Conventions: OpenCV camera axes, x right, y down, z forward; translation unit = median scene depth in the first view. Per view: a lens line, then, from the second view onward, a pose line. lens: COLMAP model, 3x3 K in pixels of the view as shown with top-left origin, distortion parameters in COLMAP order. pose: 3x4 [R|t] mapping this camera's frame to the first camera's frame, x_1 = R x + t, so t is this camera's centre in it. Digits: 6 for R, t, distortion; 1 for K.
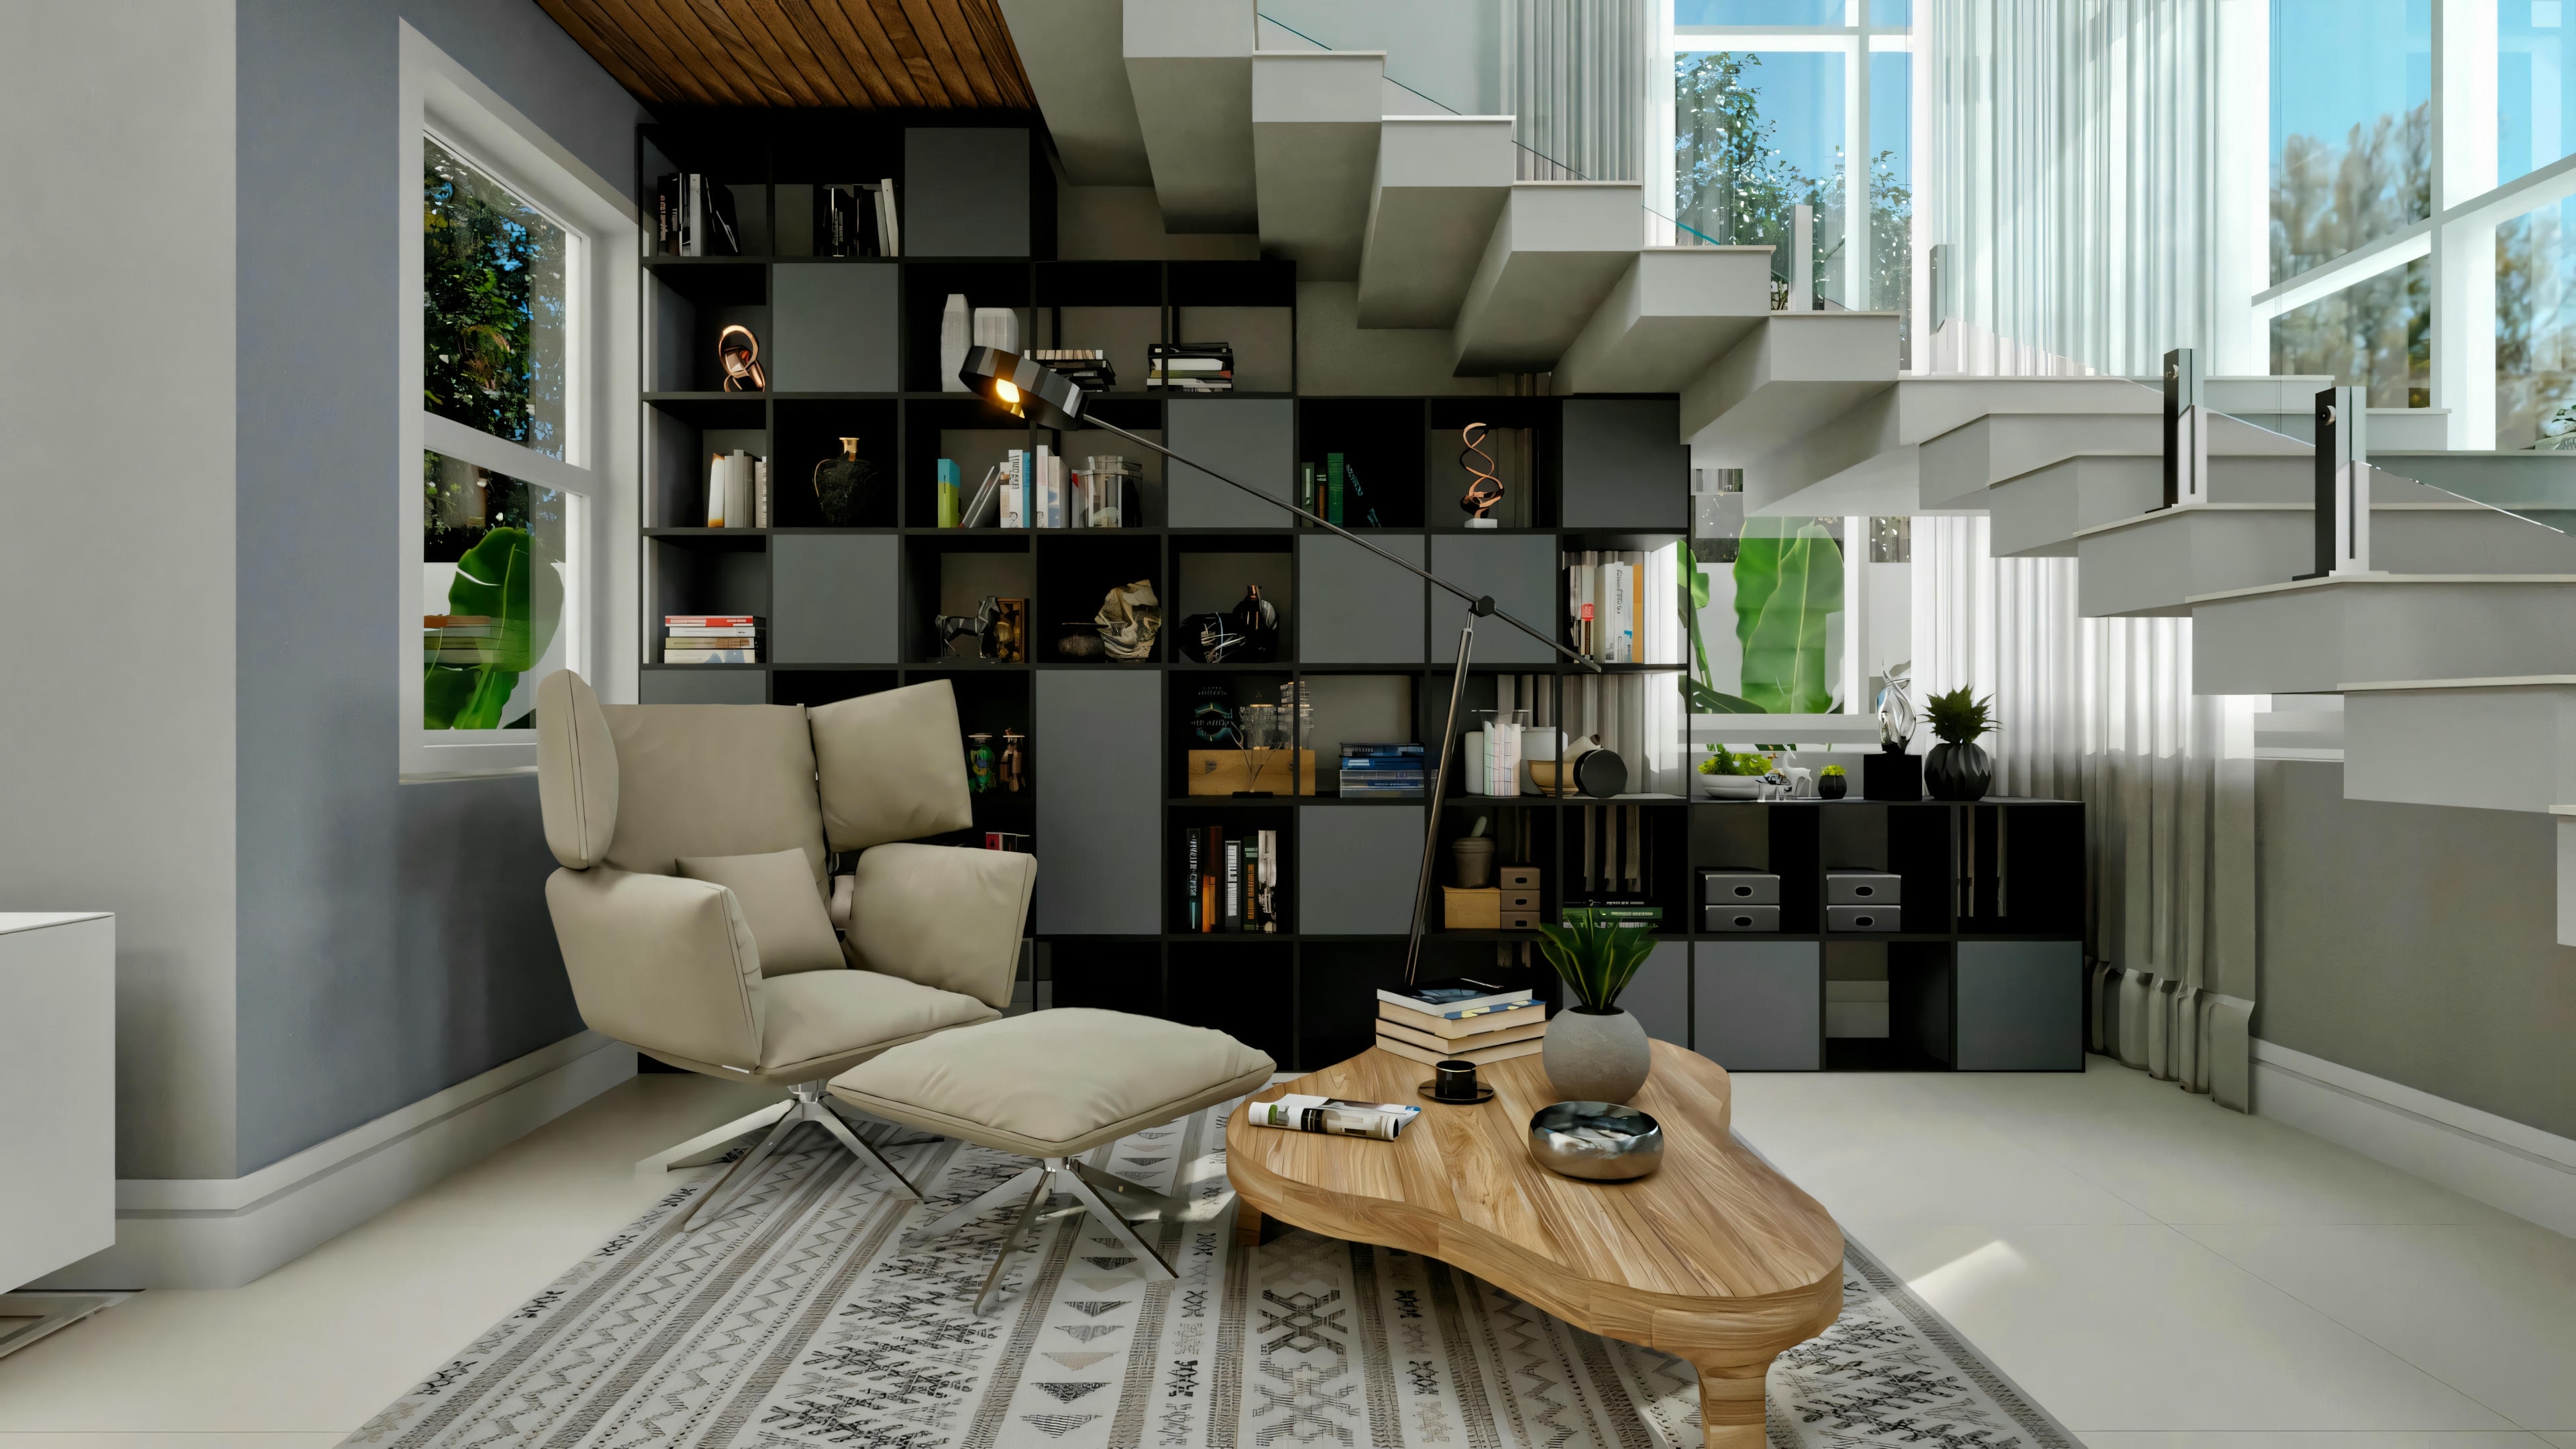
lens RADIAL K [[1285.7, 0, 1288.0], [0, 1285.7, 724.5], [0, 0, 1]] dist [0.000692, 0.000491]
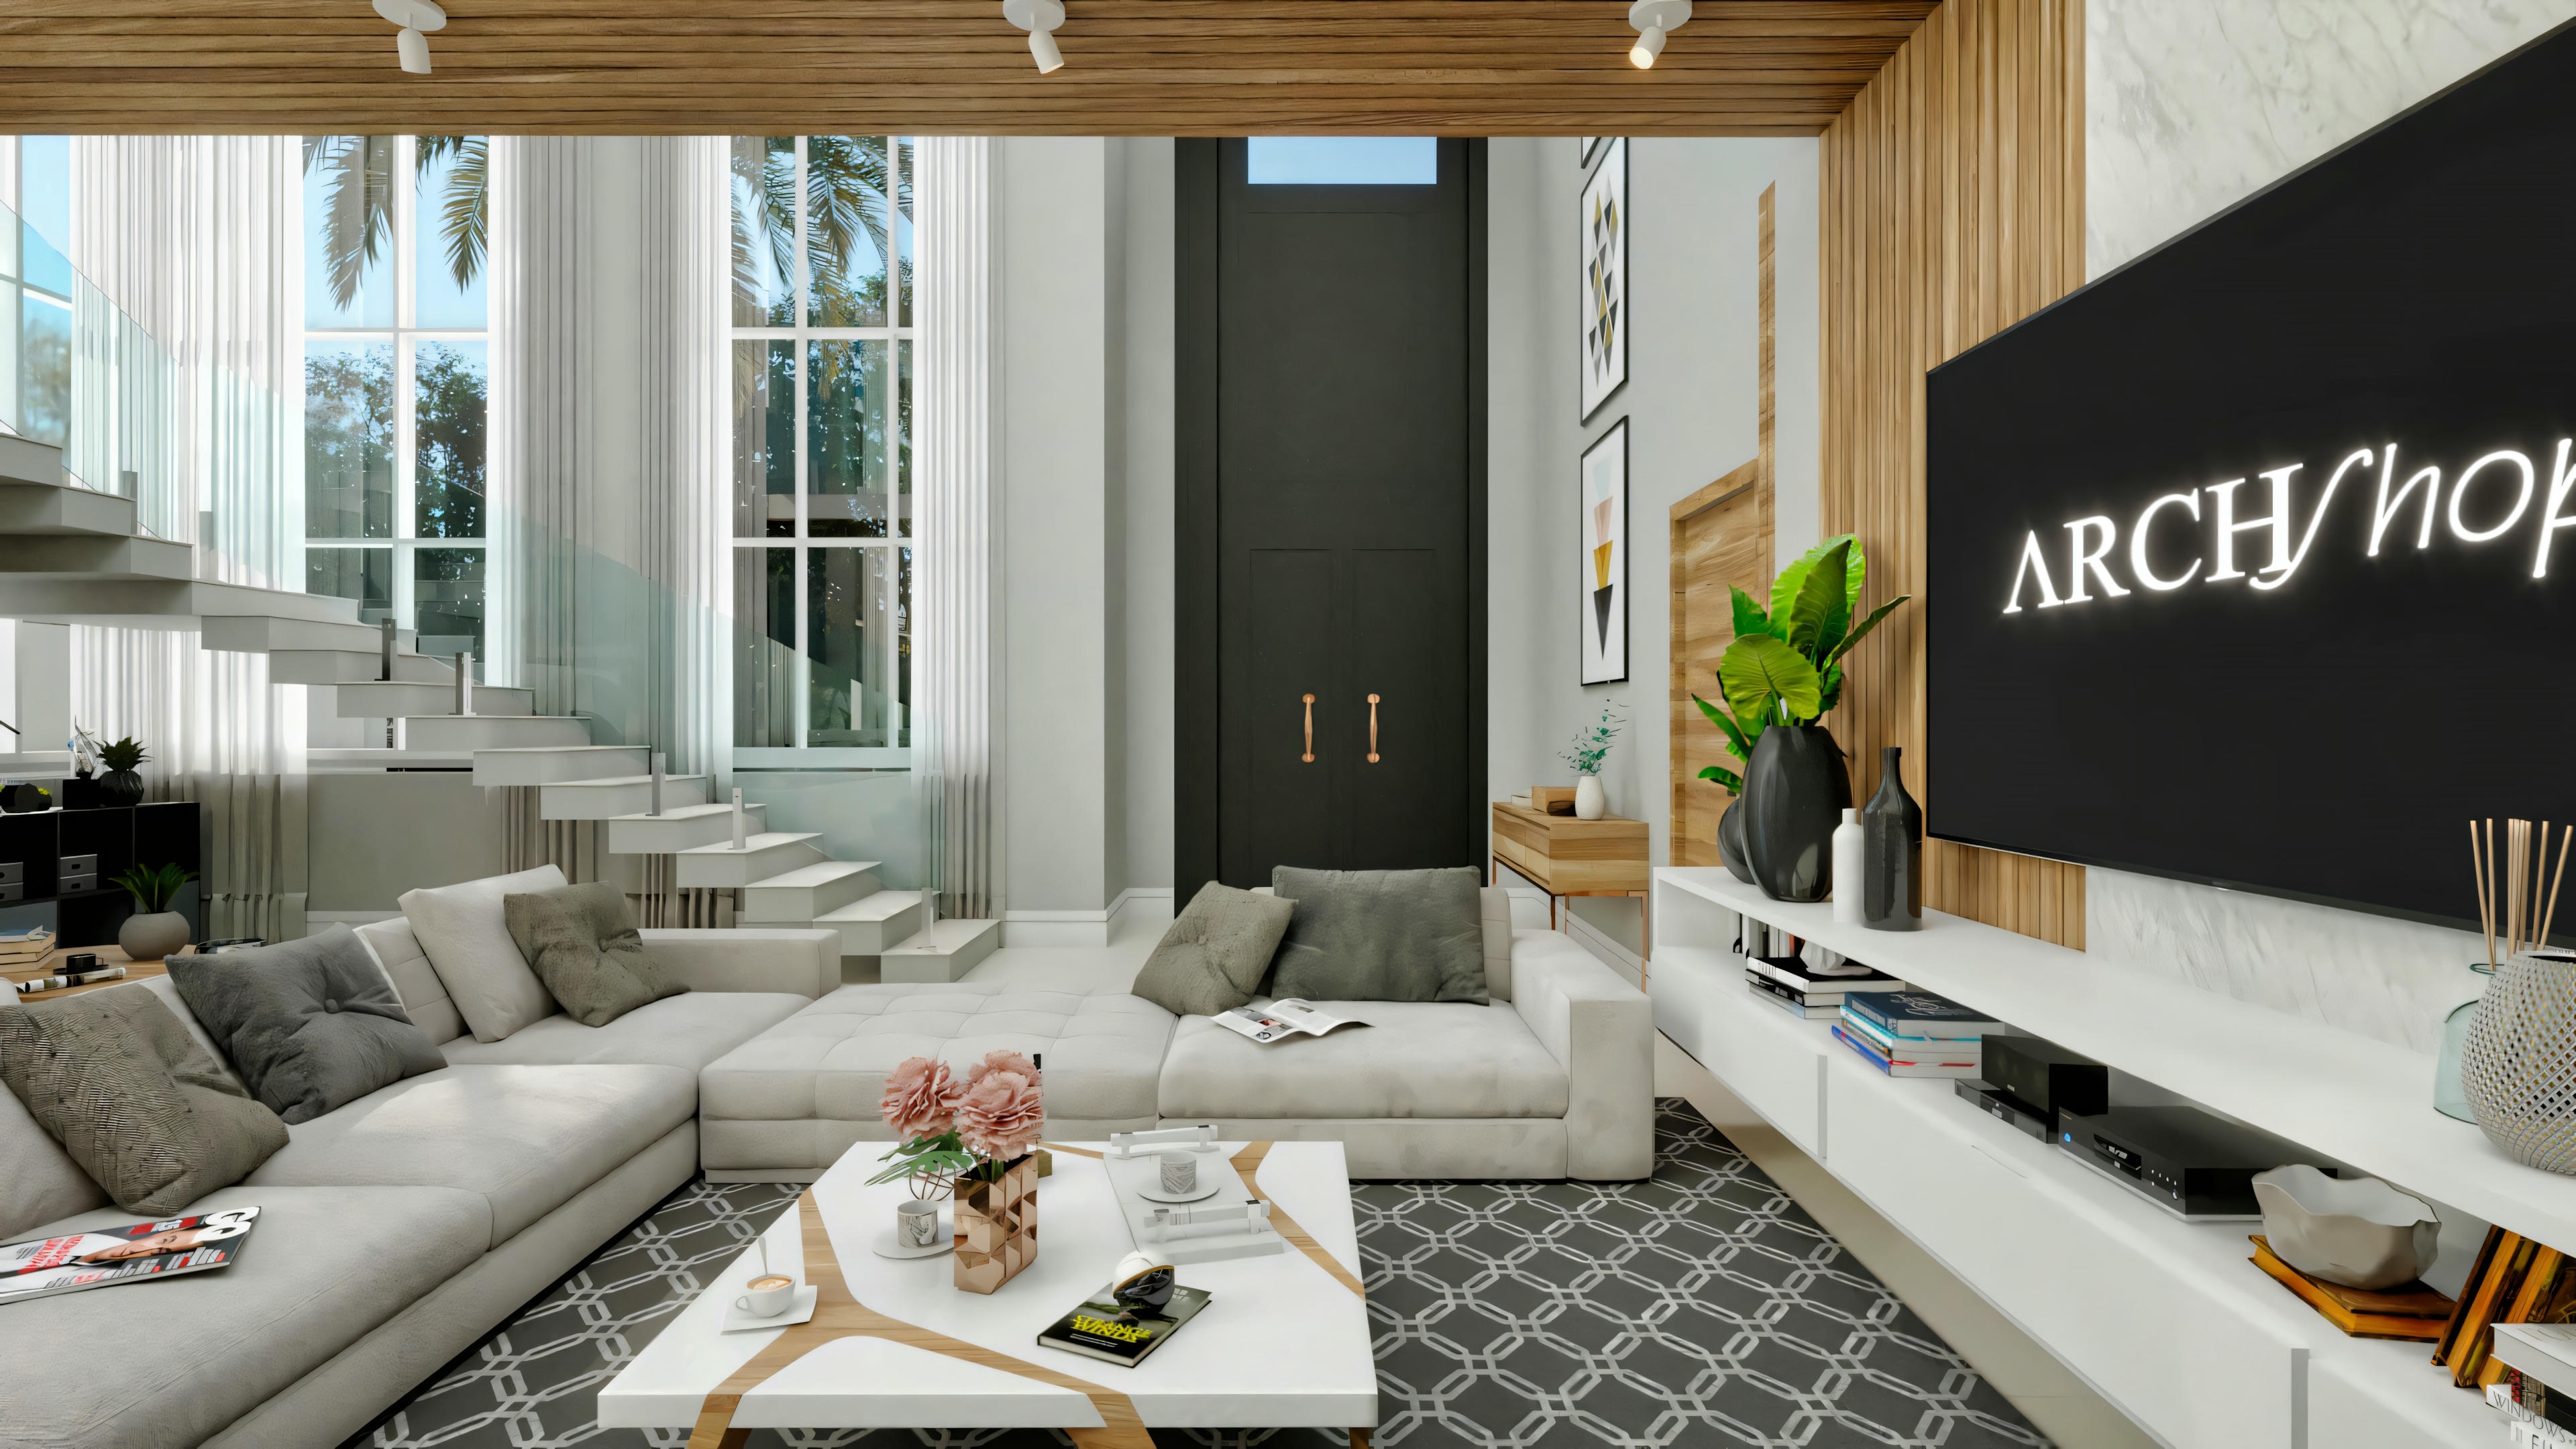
lens RADIAL K [[1285.7, 0, 1288.0], [0, 1285.7, 724.5], [0, 0, 1]] dist [0.000692, 0.000491]
pose [[-0.004200, 0.004531, 0.999981, -1.140428], [-0.005389, 0.999975, -0.004554, -0.045300], [-0.999977, -0.005408, -0.004176, -0.478610]]
